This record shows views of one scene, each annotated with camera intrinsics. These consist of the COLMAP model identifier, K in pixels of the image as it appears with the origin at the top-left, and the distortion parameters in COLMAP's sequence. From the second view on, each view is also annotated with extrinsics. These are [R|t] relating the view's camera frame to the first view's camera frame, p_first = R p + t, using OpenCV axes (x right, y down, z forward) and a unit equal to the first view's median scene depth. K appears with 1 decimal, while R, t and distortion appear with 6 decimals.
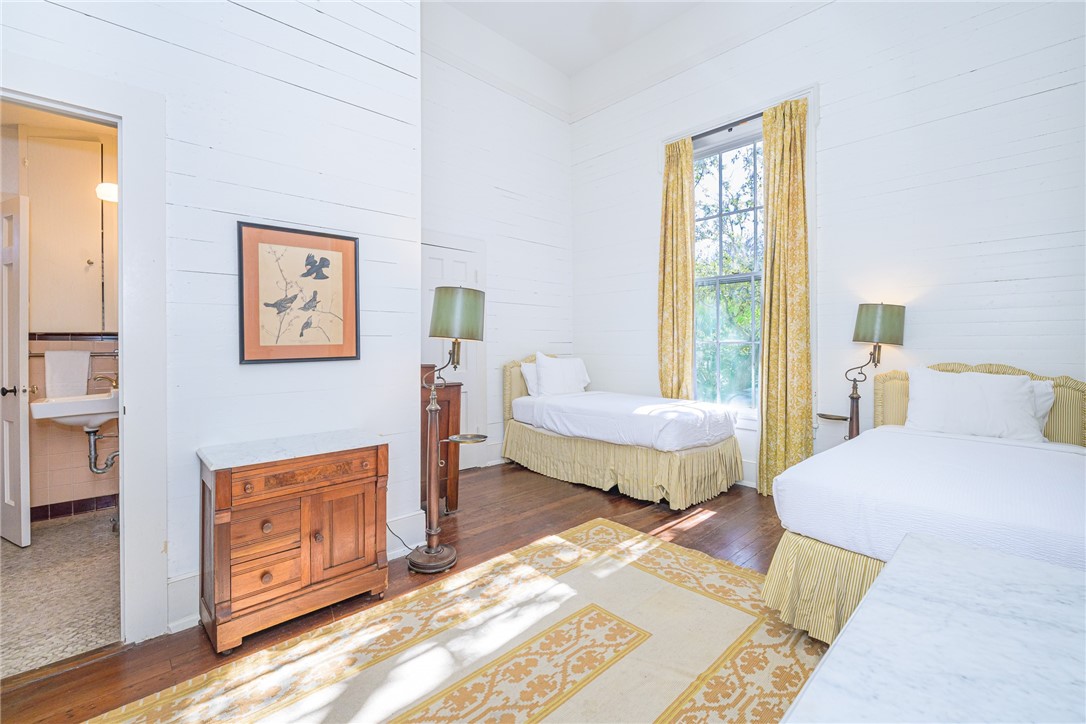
lens RADIAL K [[460.9, 0, 543.2], [0, 460.9, 345.8], [0, 0, 1]] dist [-0.001934, -0.000120]
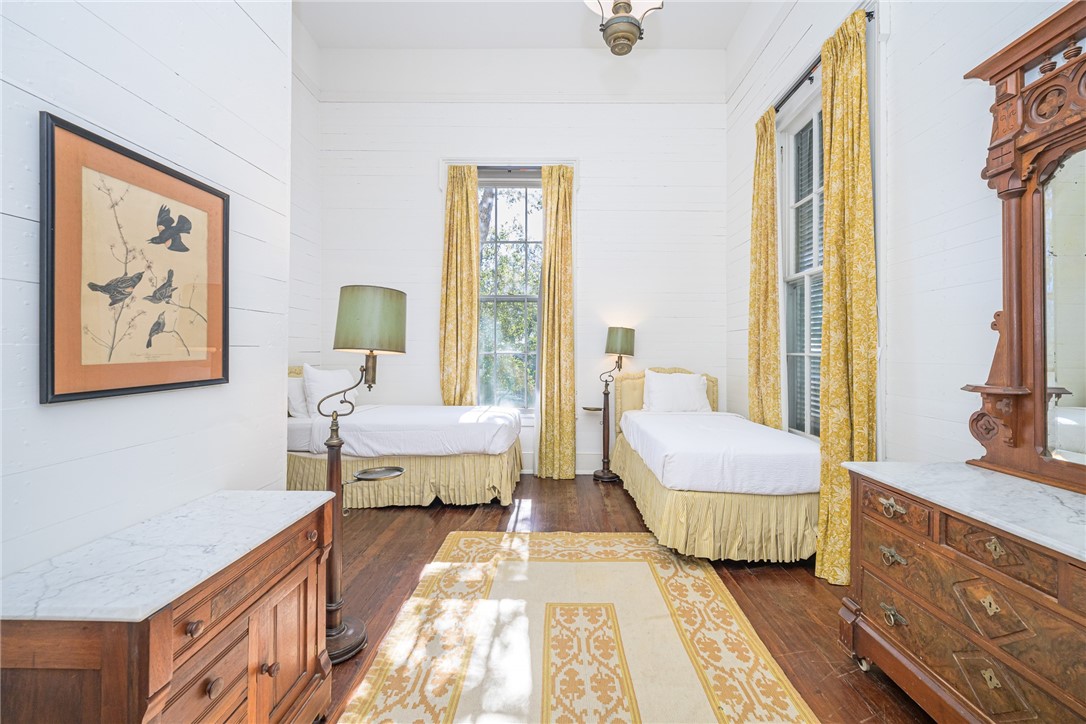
lens RADIAL K [[442.5, 0, 544.1], [0, 442.5, 350.0], [0, 0, 1]] dist [-0.001502, -0.000127]
pose [[0.698987, 0.006320, 0.715107, -0.534167], [-0.002244, 0.999975, -0.006644, -0.013295], [-0.715131, 0.003039, 0.698984, 0.248886]]
